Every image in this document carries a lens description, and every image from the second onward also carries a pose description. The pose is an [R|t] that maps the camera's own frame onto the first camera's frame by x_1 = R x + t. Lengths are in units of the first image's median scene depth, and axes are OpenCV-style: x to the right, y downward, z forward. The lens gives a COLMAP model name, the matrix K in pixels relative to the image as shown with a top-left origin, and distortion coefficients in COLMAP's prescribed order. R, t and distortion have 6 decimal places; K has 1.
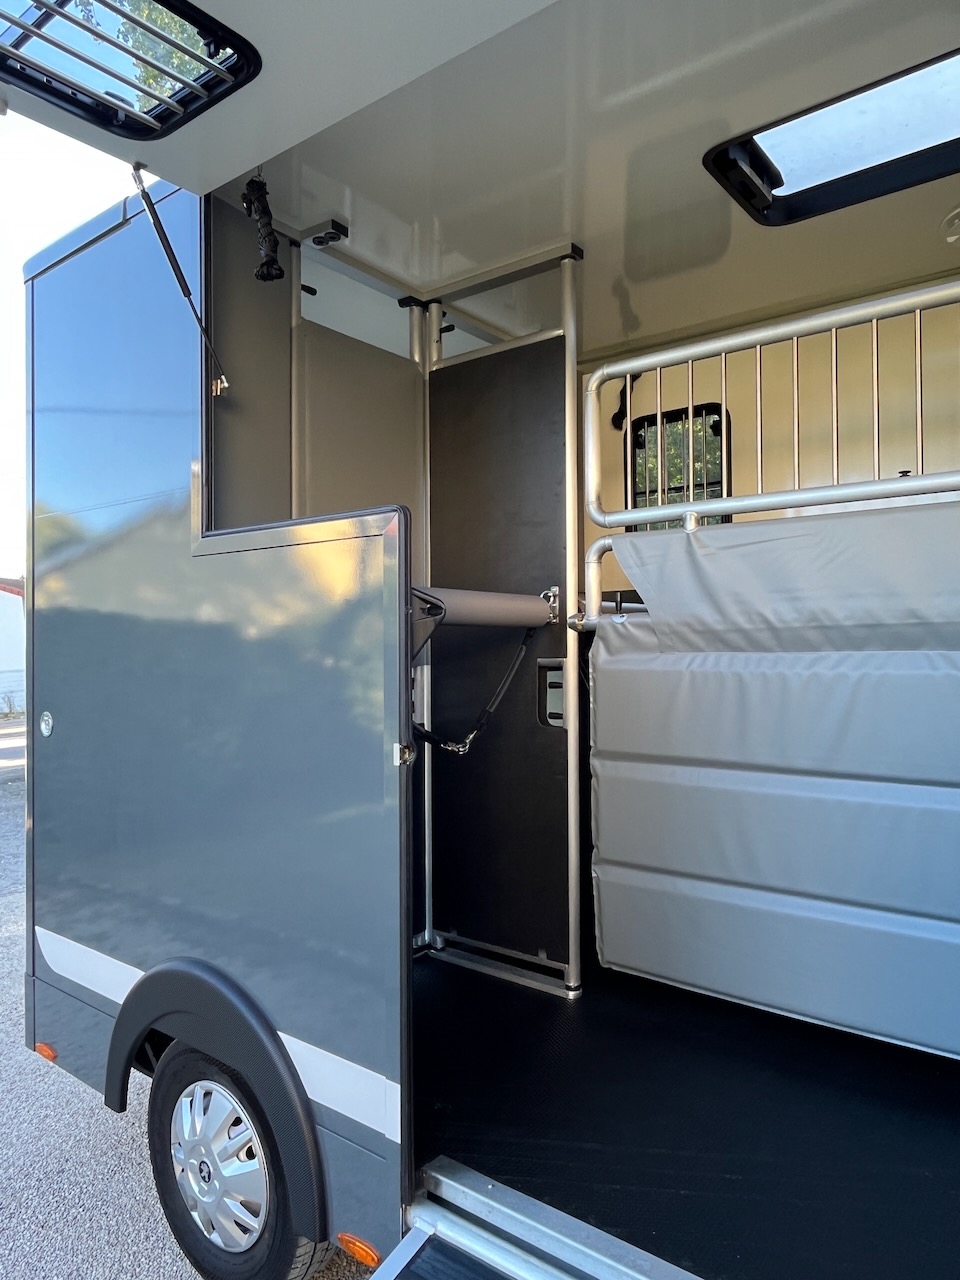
lens RADIAL K [[847.8, 0, 493.1], [0, 847.8, 640.9], [0, 0, 1]] dist [-0.002235, -0.000595]
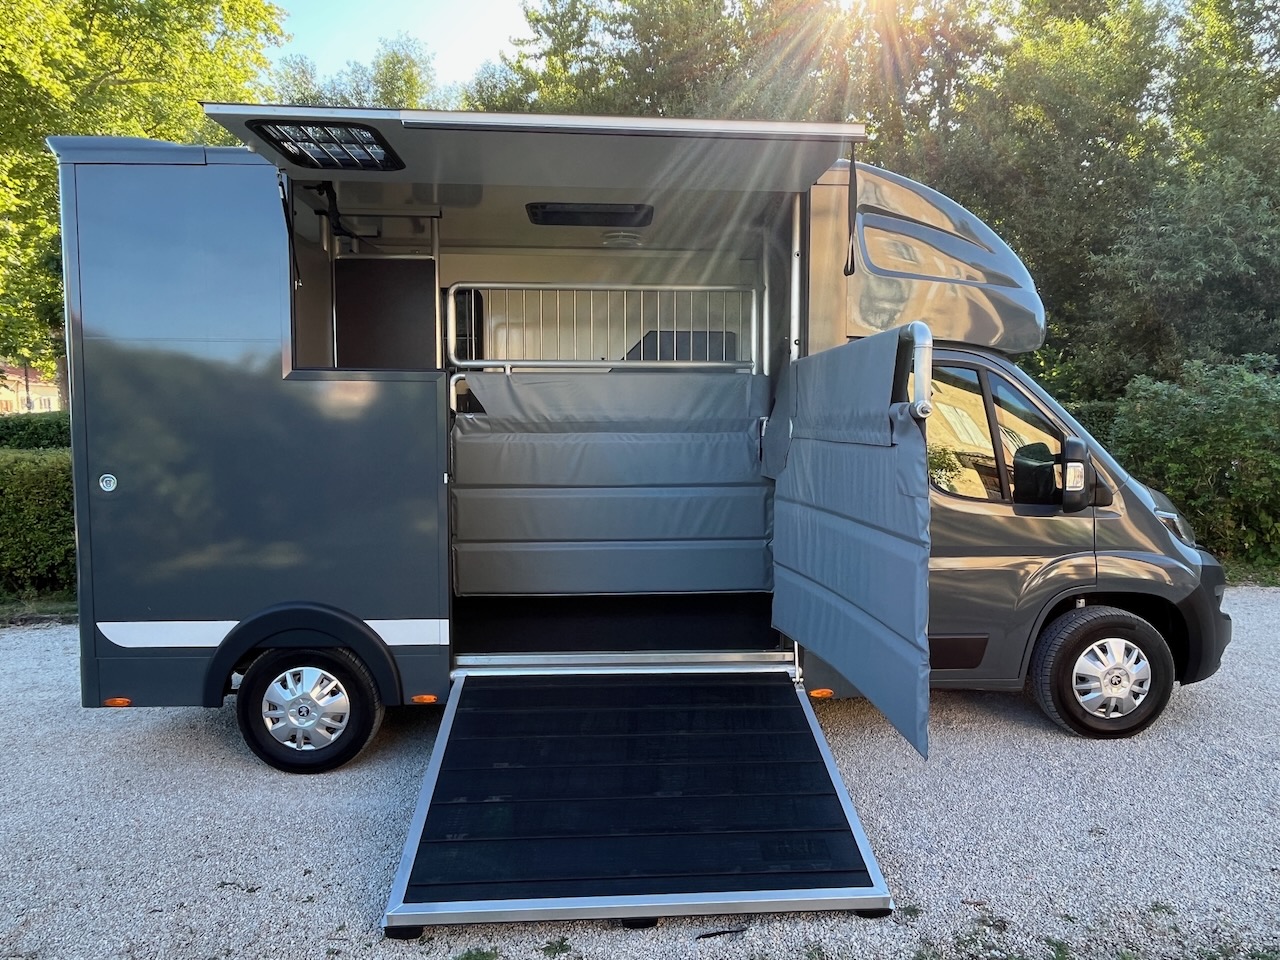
lens RADIAL K [[845.4, 0, 637.1], [0, 845.4, 479.6], [0, 0, 1]] dist [-0.001017, -0.002337]
pose [[0.757118, -0.036209, 0.652274, -0.819048], [-0.009844, 0.997717, 0.066811, -0.013681], [-0.653204, -0.057005, 0.755033, -0.717617]]
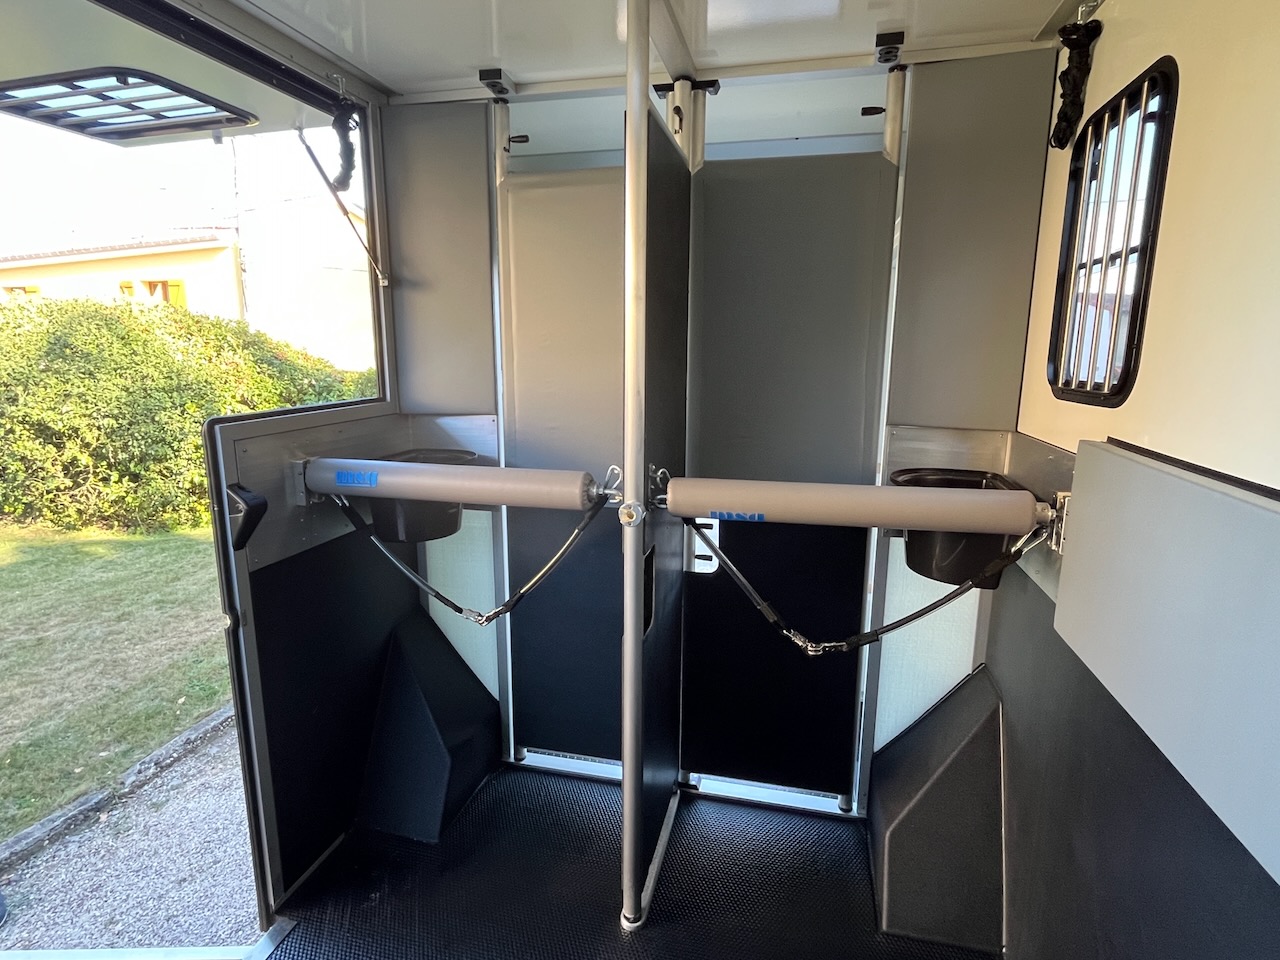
lens RADIAL K [[698.3, 0, 640.0], [0, 698.3, 480.0], [0, 0, 1]] dist [-0.000406, -0.001429]
pose [[0.411348, 0.182807, -0.892958, 0.676307], [0.002890, 0.979415, 0.201838, -0.187302], [0.911474, -0.085606, 0.402352, 0.777055]]
